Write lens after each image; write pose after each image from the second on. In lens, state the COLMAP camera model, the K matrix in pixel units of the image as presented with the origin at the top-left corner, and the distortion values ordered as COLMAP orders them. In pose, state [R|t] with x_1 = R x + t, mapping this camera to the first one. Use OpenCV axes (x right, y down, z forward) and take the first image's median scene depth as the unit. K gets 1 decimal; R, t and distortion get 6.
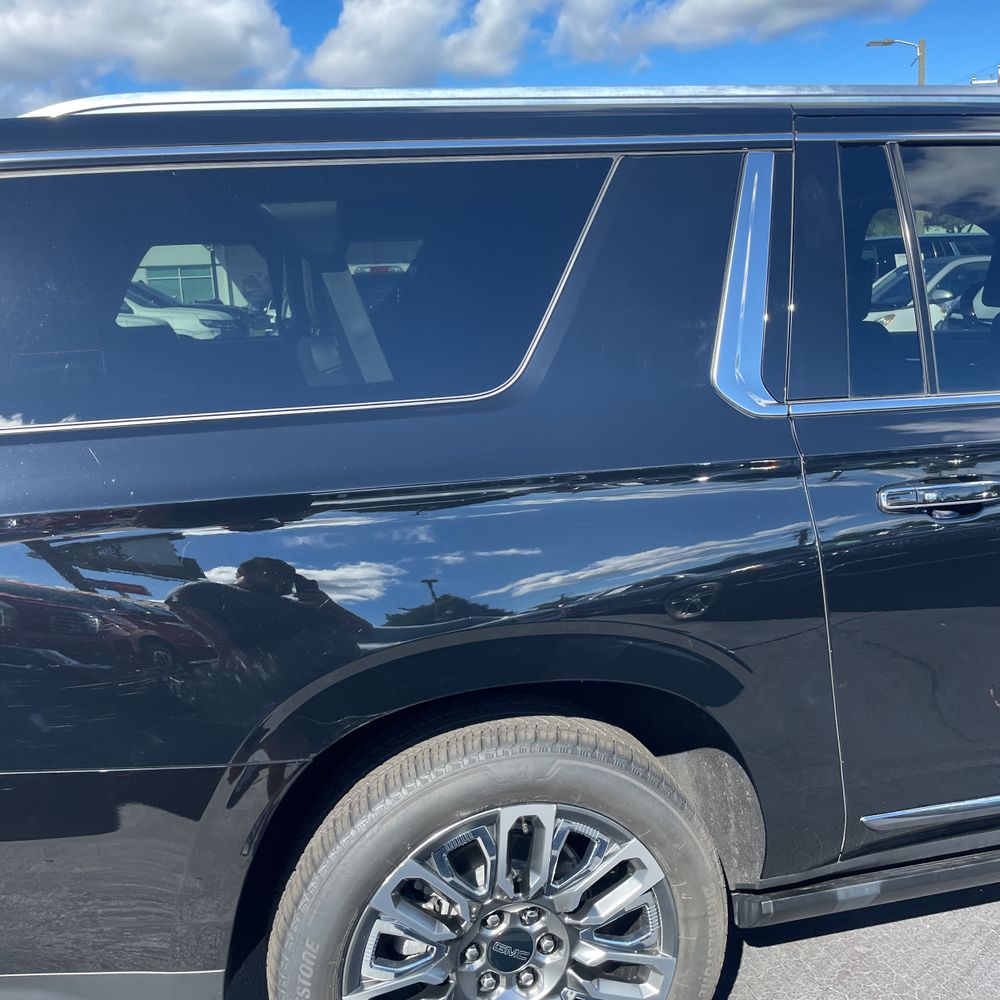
lens RADIAL K [[1002.6, 0, 500.0], [0, 1002.6, 500.0], [0, 0, 1]] dist [0.106306, -0.155239]
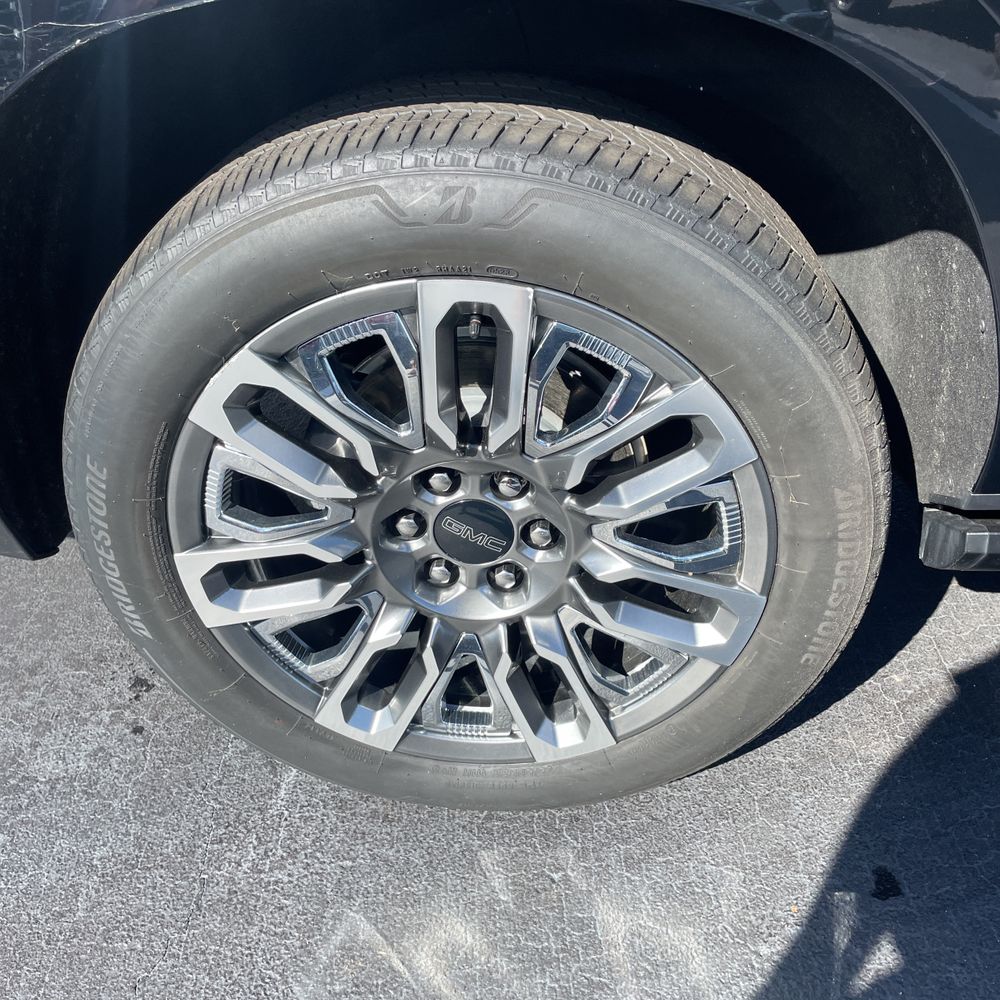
lens RADIAL K [[1011.8, 0, 511.4], [0, 1011.8, 497.5], [0, 0, 1]] dist [0.095005, -0.159337]
pose [[0.951318, 0.166115, -0.259613, 0.180058], [-0.046230, 0.909703, 0.412677, 0.182958], [0.304723, -0.380586, 0.873097, 0.507219]]
